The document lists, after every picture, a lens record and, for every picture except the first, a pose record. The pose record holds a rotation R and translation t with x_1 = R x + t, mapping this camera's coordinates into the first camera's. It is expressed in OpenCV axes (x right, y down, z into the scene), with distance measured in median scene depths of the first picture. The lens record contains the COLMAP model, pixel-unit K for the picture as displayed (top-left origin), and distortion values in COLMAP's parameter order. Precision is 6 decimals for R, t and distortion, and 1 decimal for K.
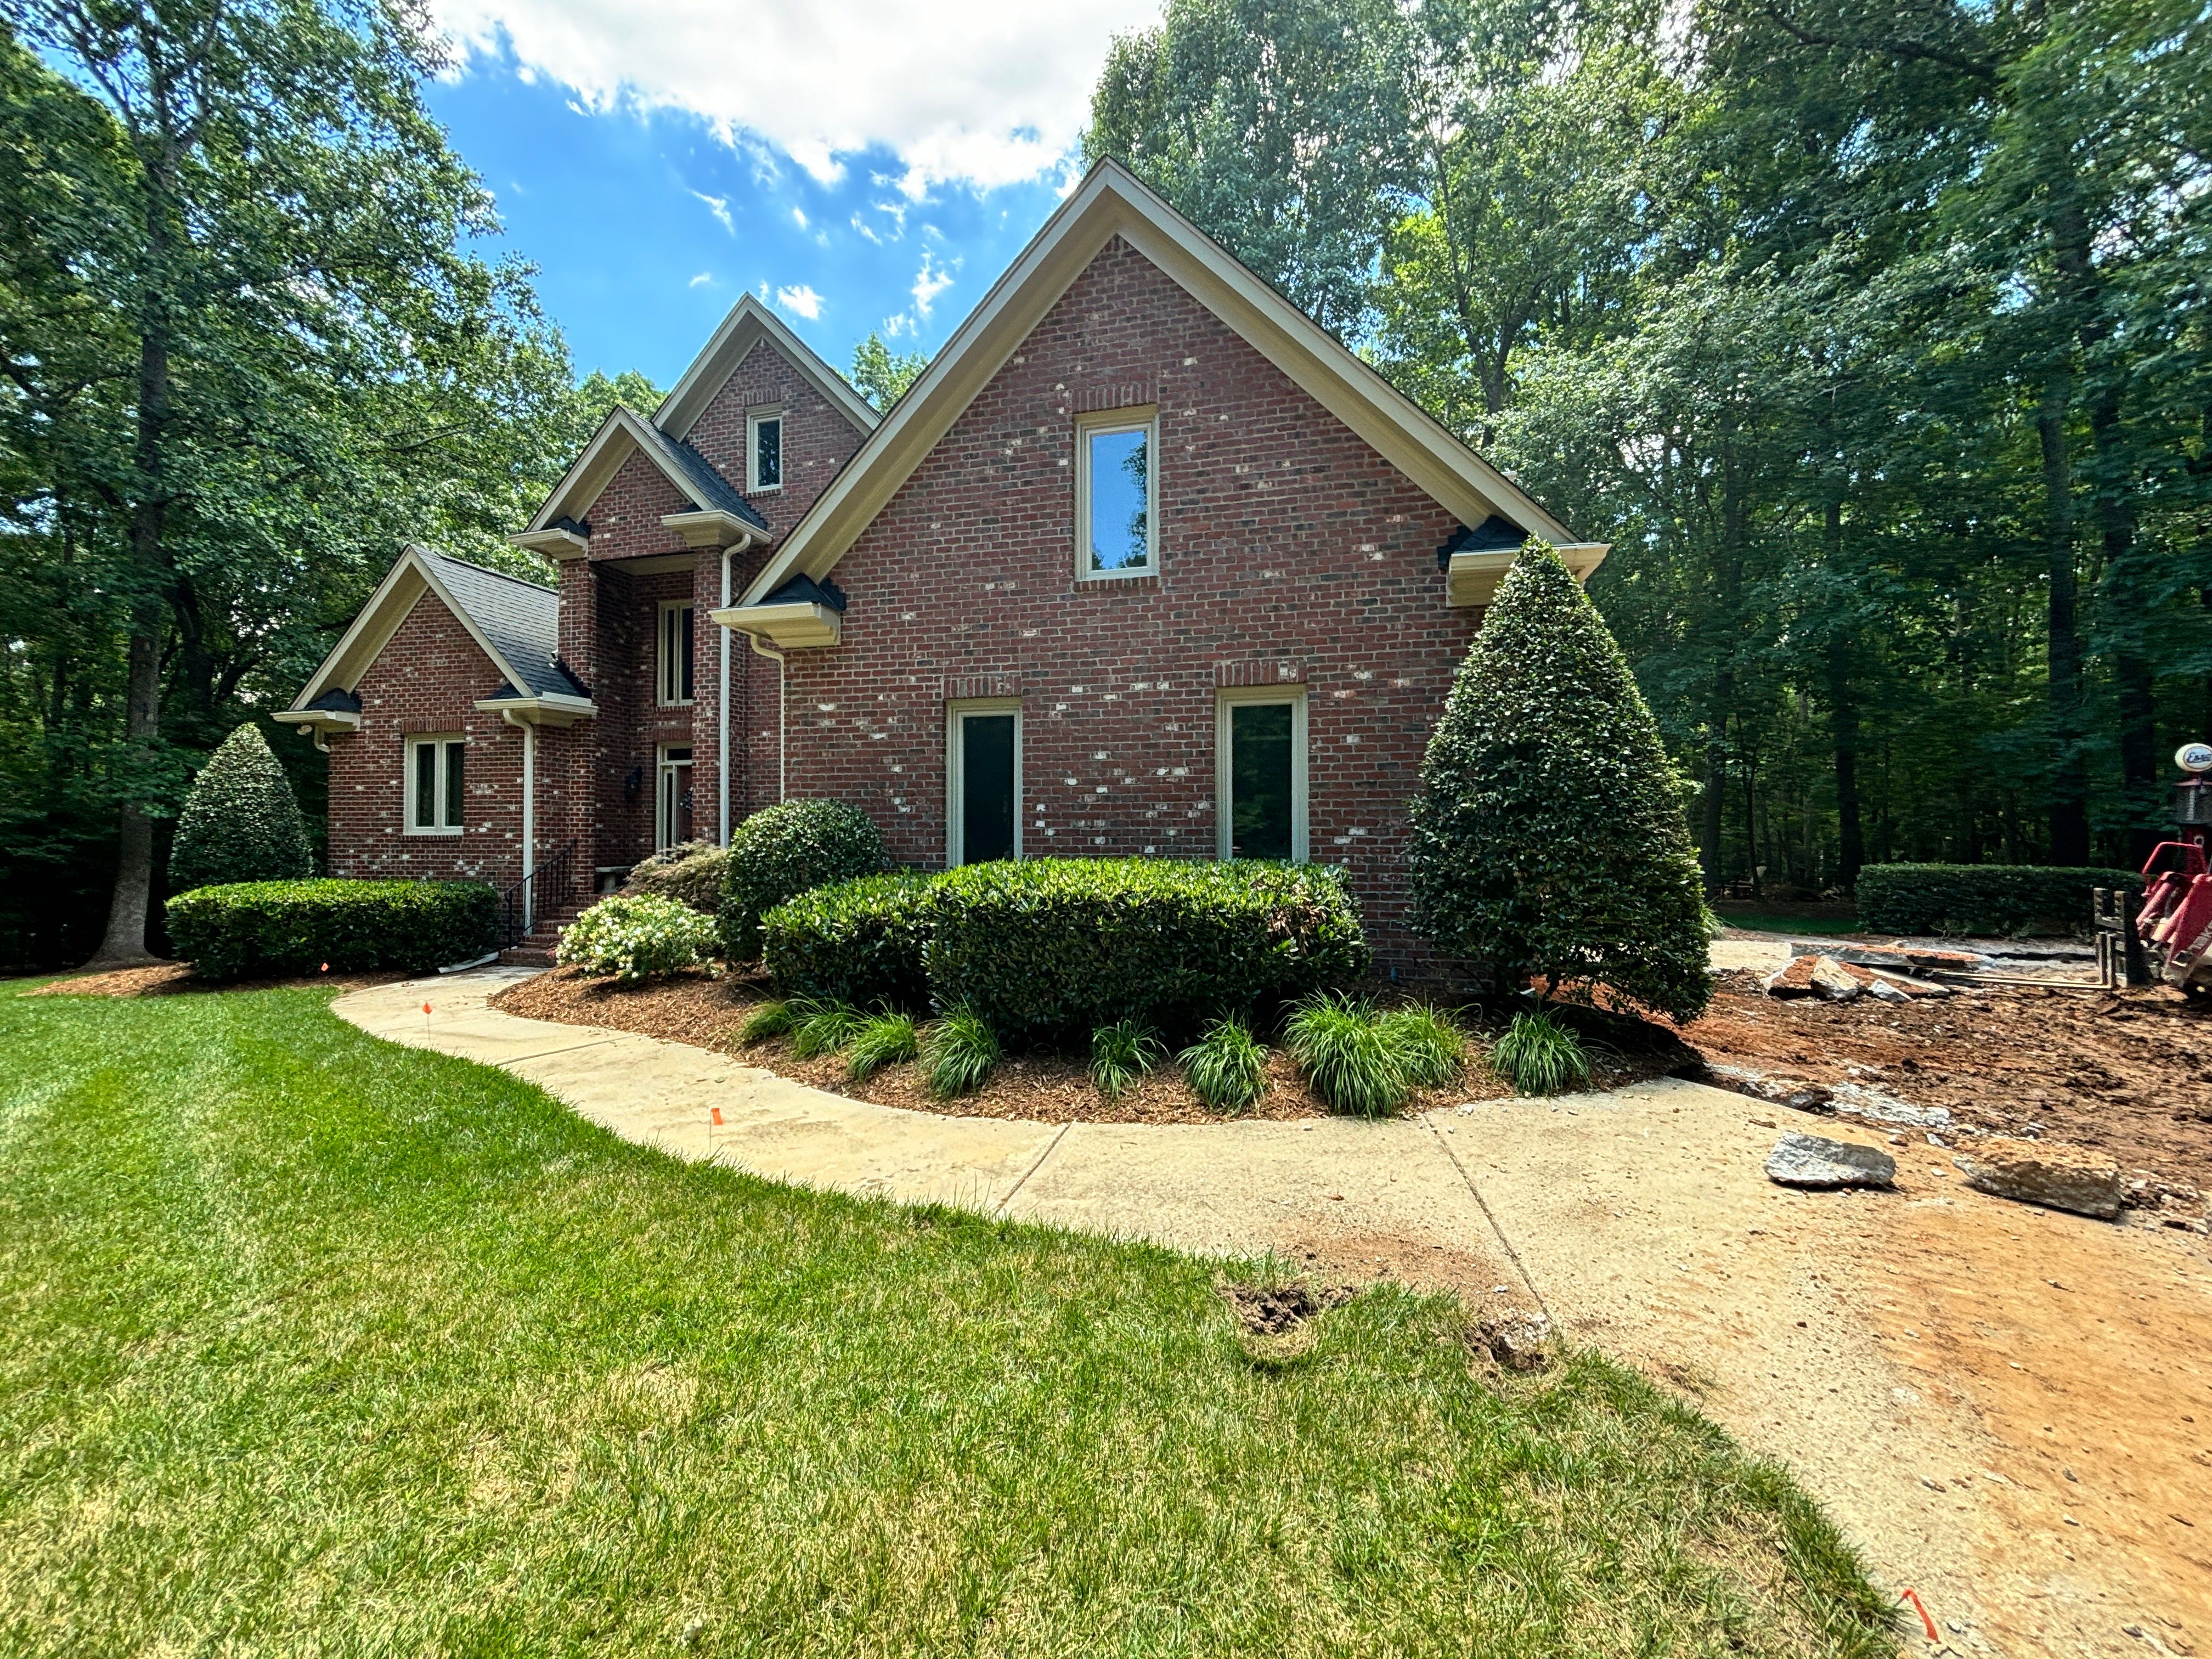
lens RADIAL K [[895.6, 0, 1114.5], [0, 895.6, 817.0], [0, 0, 1]] dist [0.002675, -0.000079]
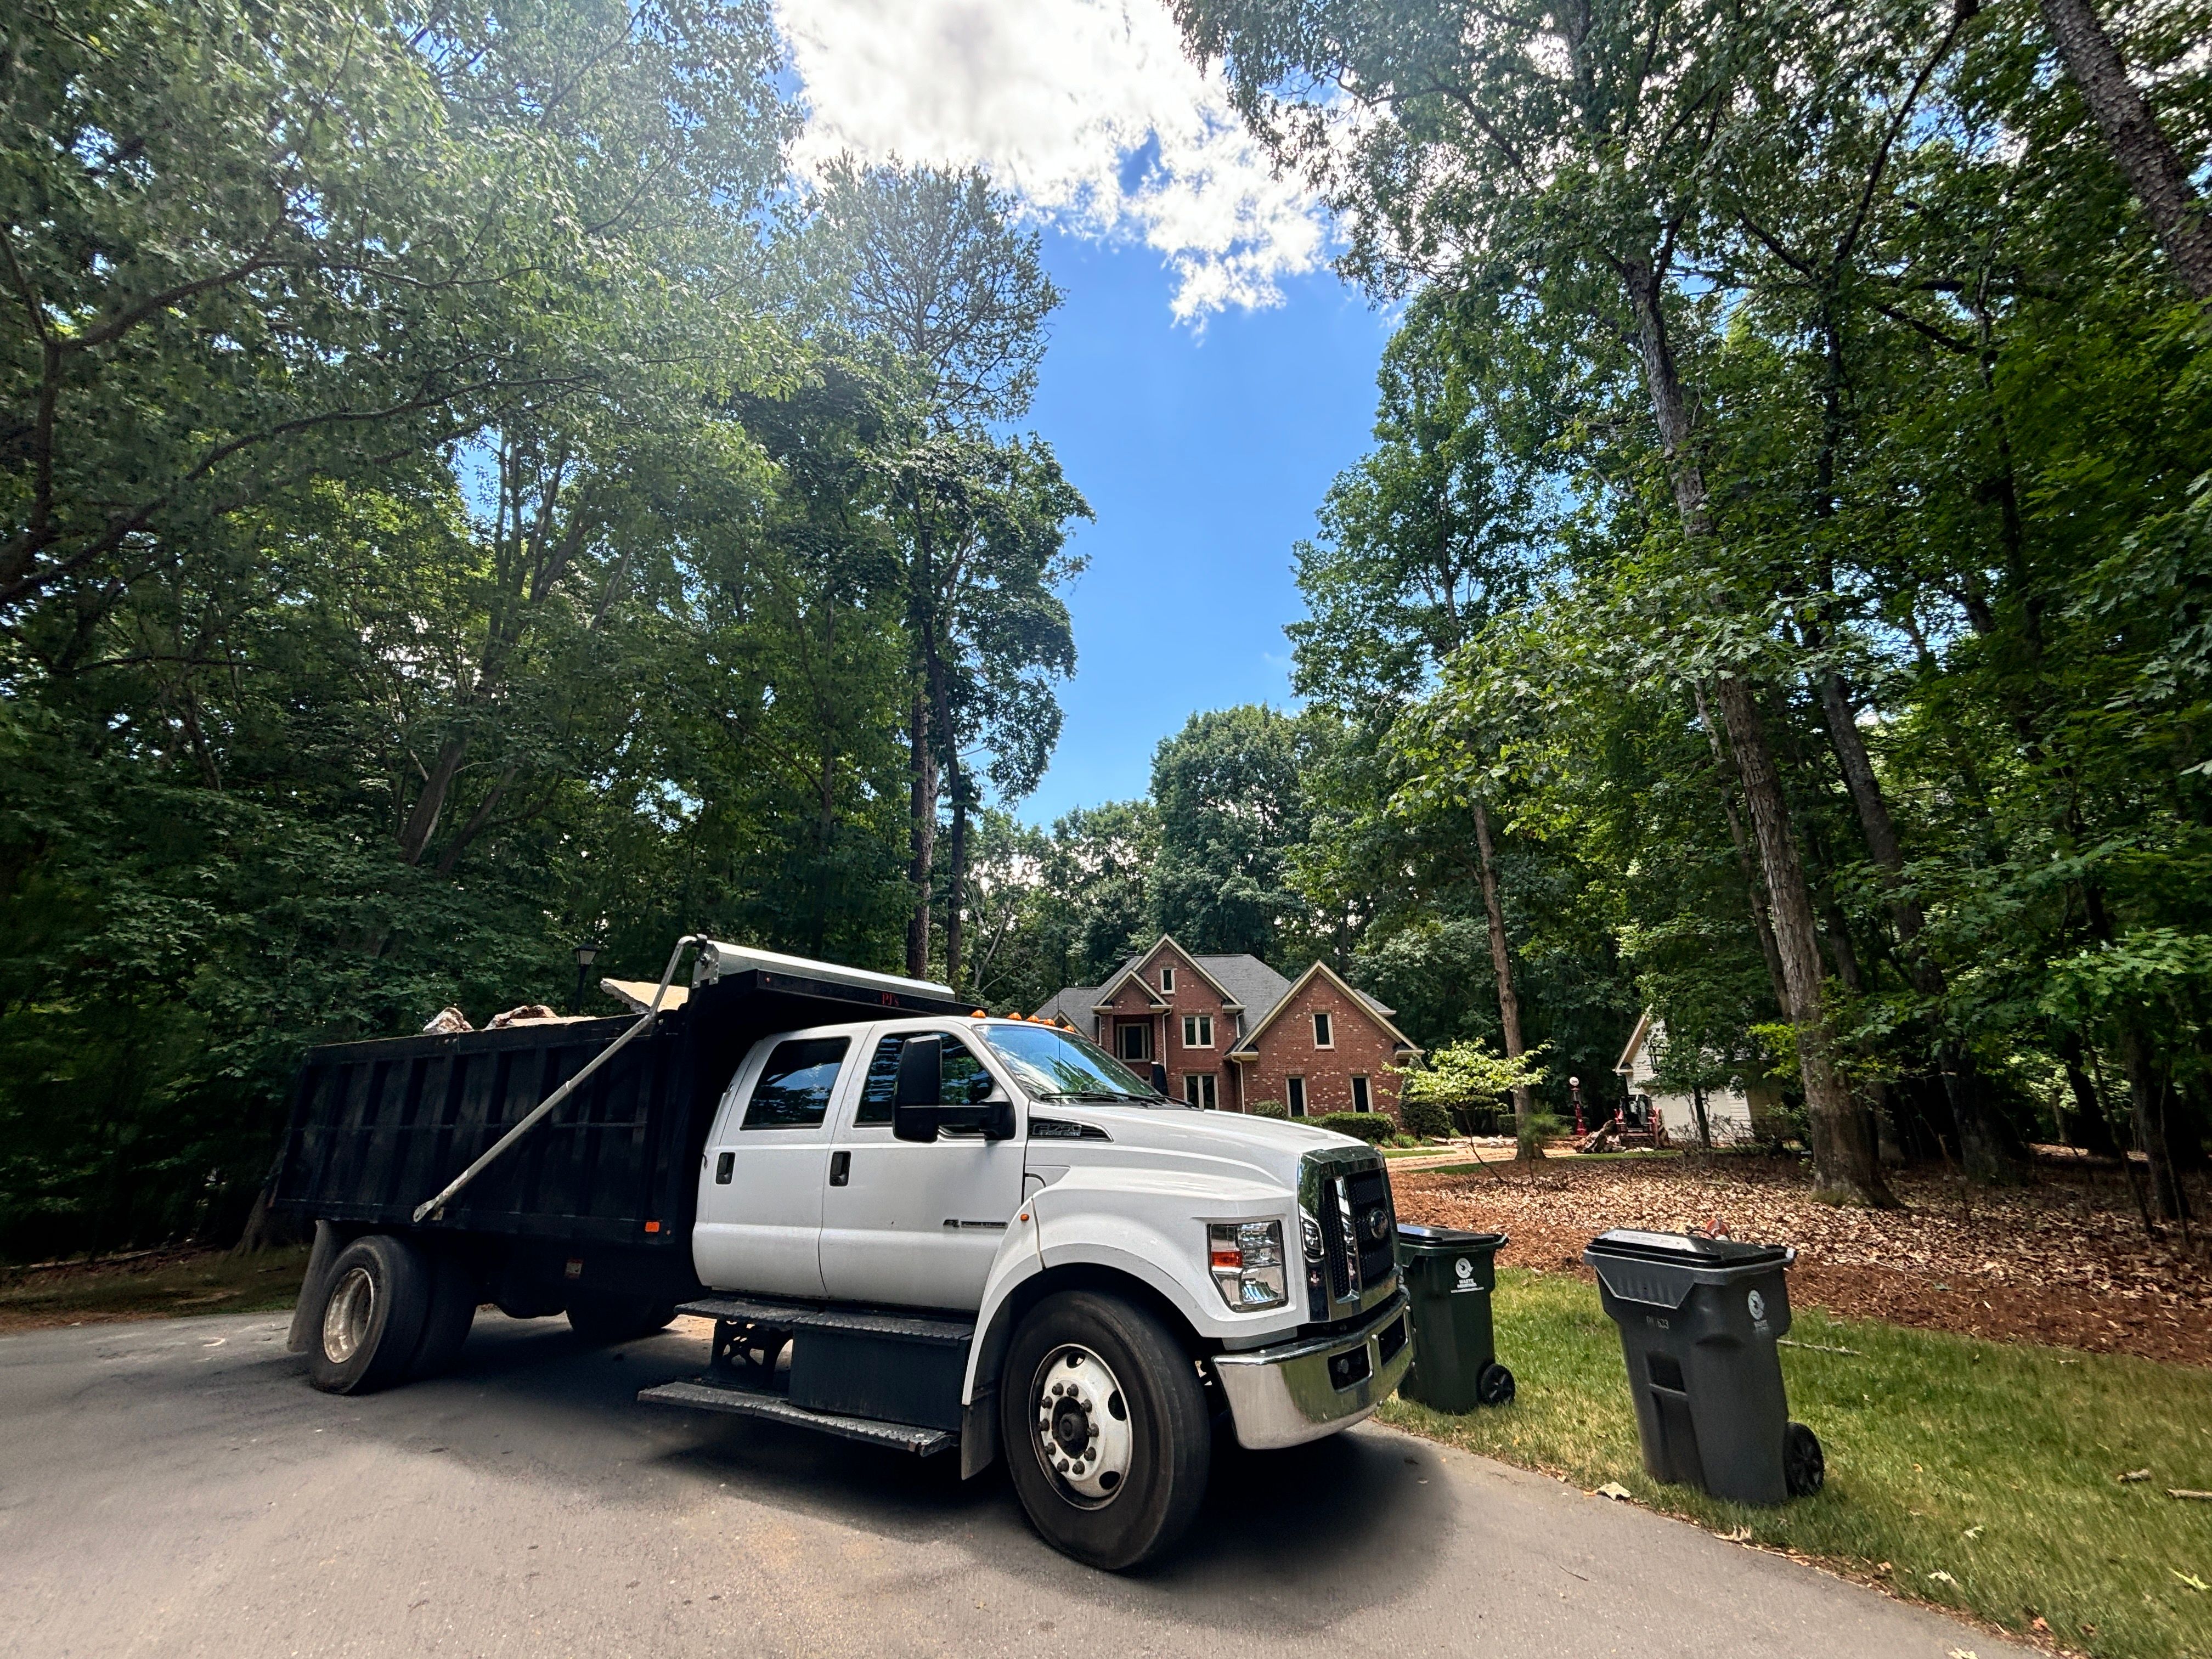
lens RADIAL K [[895.6, 0, 1114.5], [0, 895.6, 817.0], [0, 0, 1]] dist [0.002675, -0.000079]
pose [[0.974499, 0.058959, 0.216508, -2.101728], [0.003891, 0.960280, -0.279011, -0.127961], [-0.224359, 0.272738, 0.935562, -3.353344]]
